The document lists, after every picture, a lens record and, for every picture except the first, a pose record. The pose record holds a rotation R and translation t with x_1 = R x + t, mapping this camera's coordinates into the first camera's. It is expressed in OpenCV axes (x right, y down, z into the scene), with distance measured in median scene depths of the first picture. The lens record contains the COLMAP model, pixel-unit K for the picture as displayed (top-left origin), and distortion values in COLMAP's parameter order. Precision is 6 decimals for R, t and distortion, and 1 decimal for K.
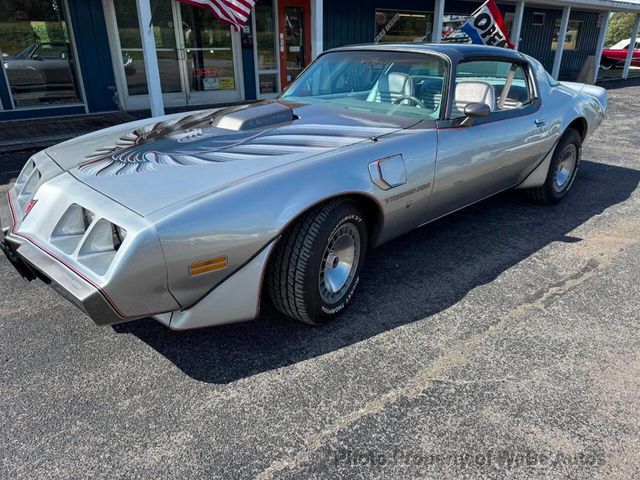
lens RADIAL K [[459.8, 0, 325.1], [0, 459.8, 234.9], [0, 0, 1]] dist [0.044560, -0.062447]
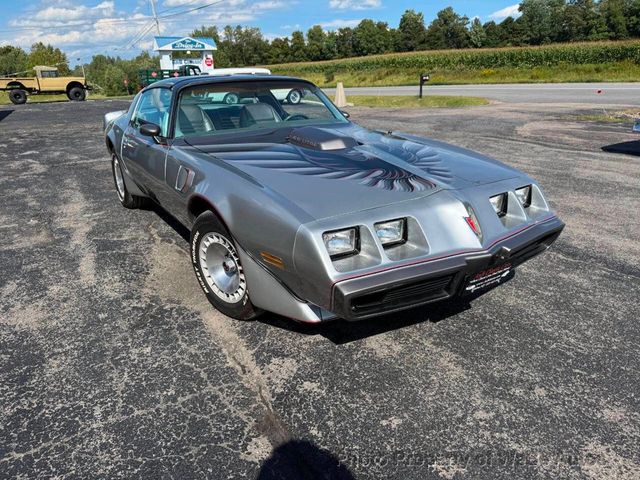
lens RADIAL K [[459.8, 0, 315.2], [0, 459.8, 243.5], [0, 0, 1]] dist [0.044560, -0.062447]
pose [[0.152081, -0.348973, 0.924710, -1.424209], [0.407693, 0.874439, 0.262951, -0.378521], [-0.900365, 0.337008, 0.275259, 0.911448]]
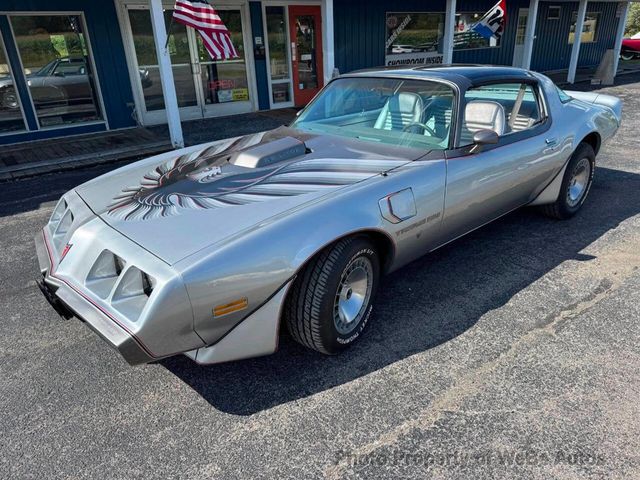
lens RADIAL K [[459.8, 0, 317.7], [0, 459.8, 238.2], [0, 0, 1]] dist [0.044560, -0.062447]
pose [[0.998509, -0.021143, -0.050326, 0.005906], [0.021726, 0.999703, 0.011073, -0.075781], [0.050077, -0.012150, 0.998671, -0.045200]]
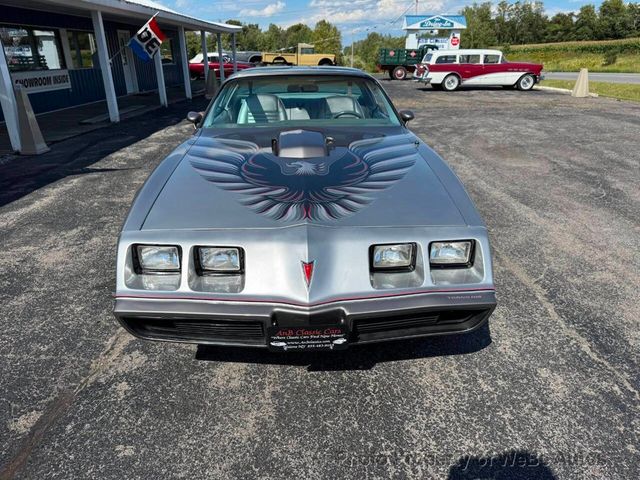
lens RADIAL K [[459.8, 0, 325.1], [0, 459.8, 235.9], [0, 0, 1]] dist [0.044560, -0.062447]
pose [[0.636914, -0.288877, 0.714766, -1.028919], [0.305708, 0.945770, 0.109828, -0.177565], [-0.707731, 0.148559, 0.690686, 0.317938]]
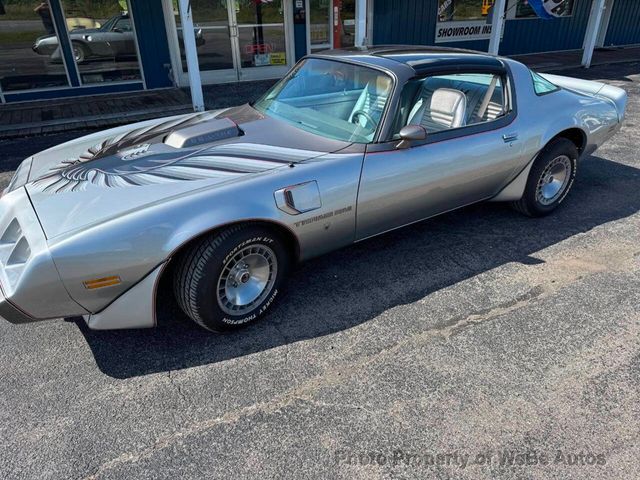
lens RADIAL K [[459.8, 0, 325.1], [0, 459.8, 234.4], [0, 0, 1]] dist [0.044560, -0.062447]
pose [[0.982277, 0.073042, -0.172617, 0.368950], [-0.059233, 0.994717, 0.083845, -0.138565], [0.177830, -0.072135, 0.981414, -0.036264]]
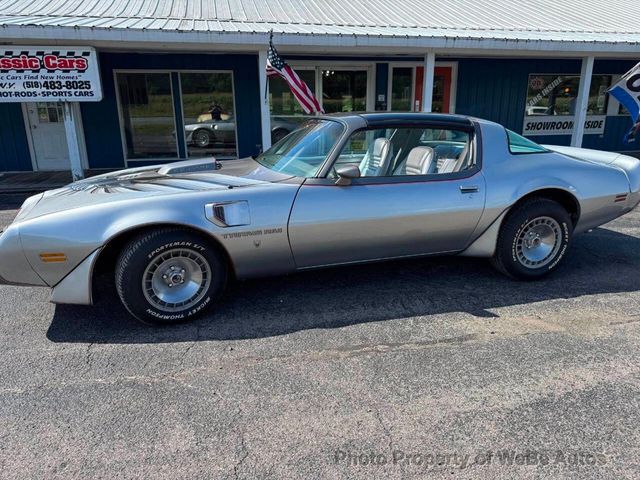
lens RADIAL K [[459.8, 0, 320.4], [0, 459.8, 234.4], [0, 0, 1]] dist [0.044560, -0.062447]
pose [[0.890858, 0.113194, -0.439953, 0.862162], [-0.167505, 0.982069, -0.086507, -0.015505], [0.422272, 0.150759, 0.893845, 0.011004]]
